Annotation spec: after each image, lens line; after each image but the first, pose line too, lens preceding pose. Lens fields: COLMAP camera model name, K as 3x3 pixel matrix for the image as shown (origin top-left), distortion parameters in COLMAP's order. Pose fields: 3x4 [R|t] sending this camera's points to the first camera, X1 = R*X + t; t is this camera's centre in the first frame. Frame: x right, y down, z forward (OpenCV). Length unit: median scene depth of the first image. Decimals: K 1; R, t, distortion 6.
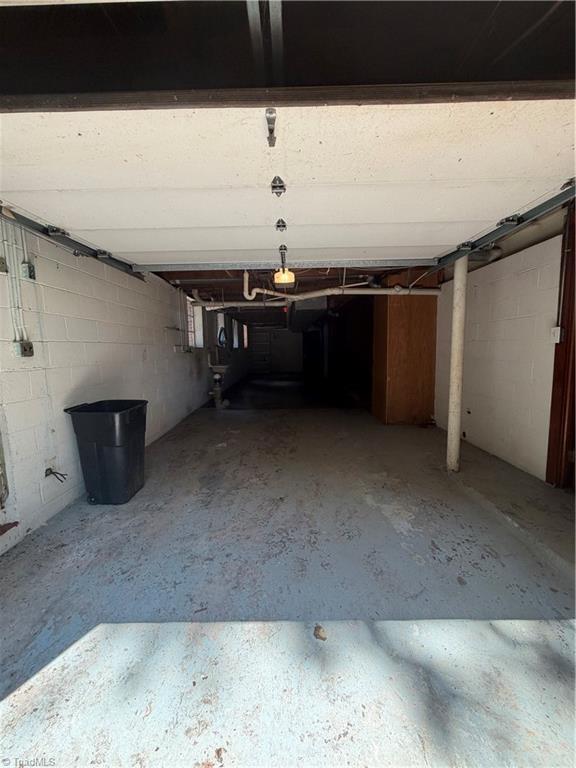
lens RADIAL K [[309.6, 0, 288.0], [0, 309.6, 384.0], [0, 0, 1]] dist [-0.000204, -0.000030]
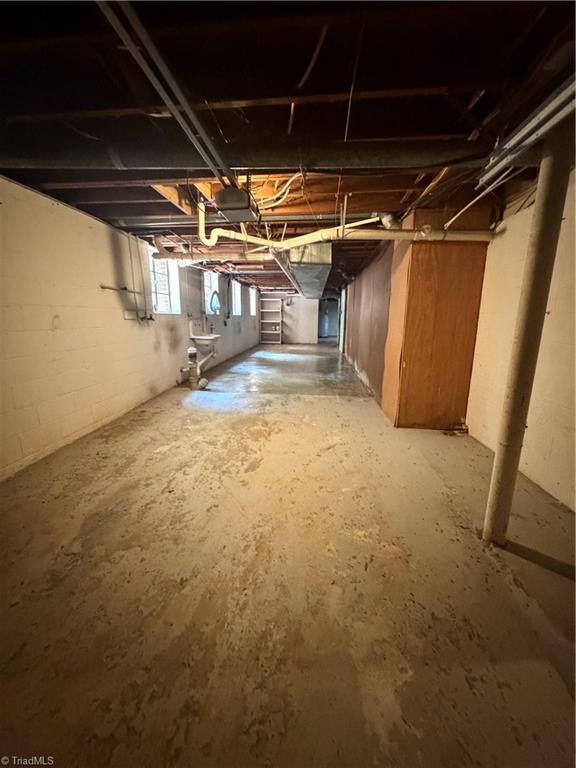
lens RADIAL K [[309.6, 0, 288.0], [0, 309.6, 384.0], [0, 0, 1]] dist [-0.000204, -0.000030]
pose [[0.996400, 0.036867, -0.076341, 0.108867], [-0.029044, 0.994446, 0.101161, -0.032574], [0.079647, -0.098580, 0.991937, 0.255671]]
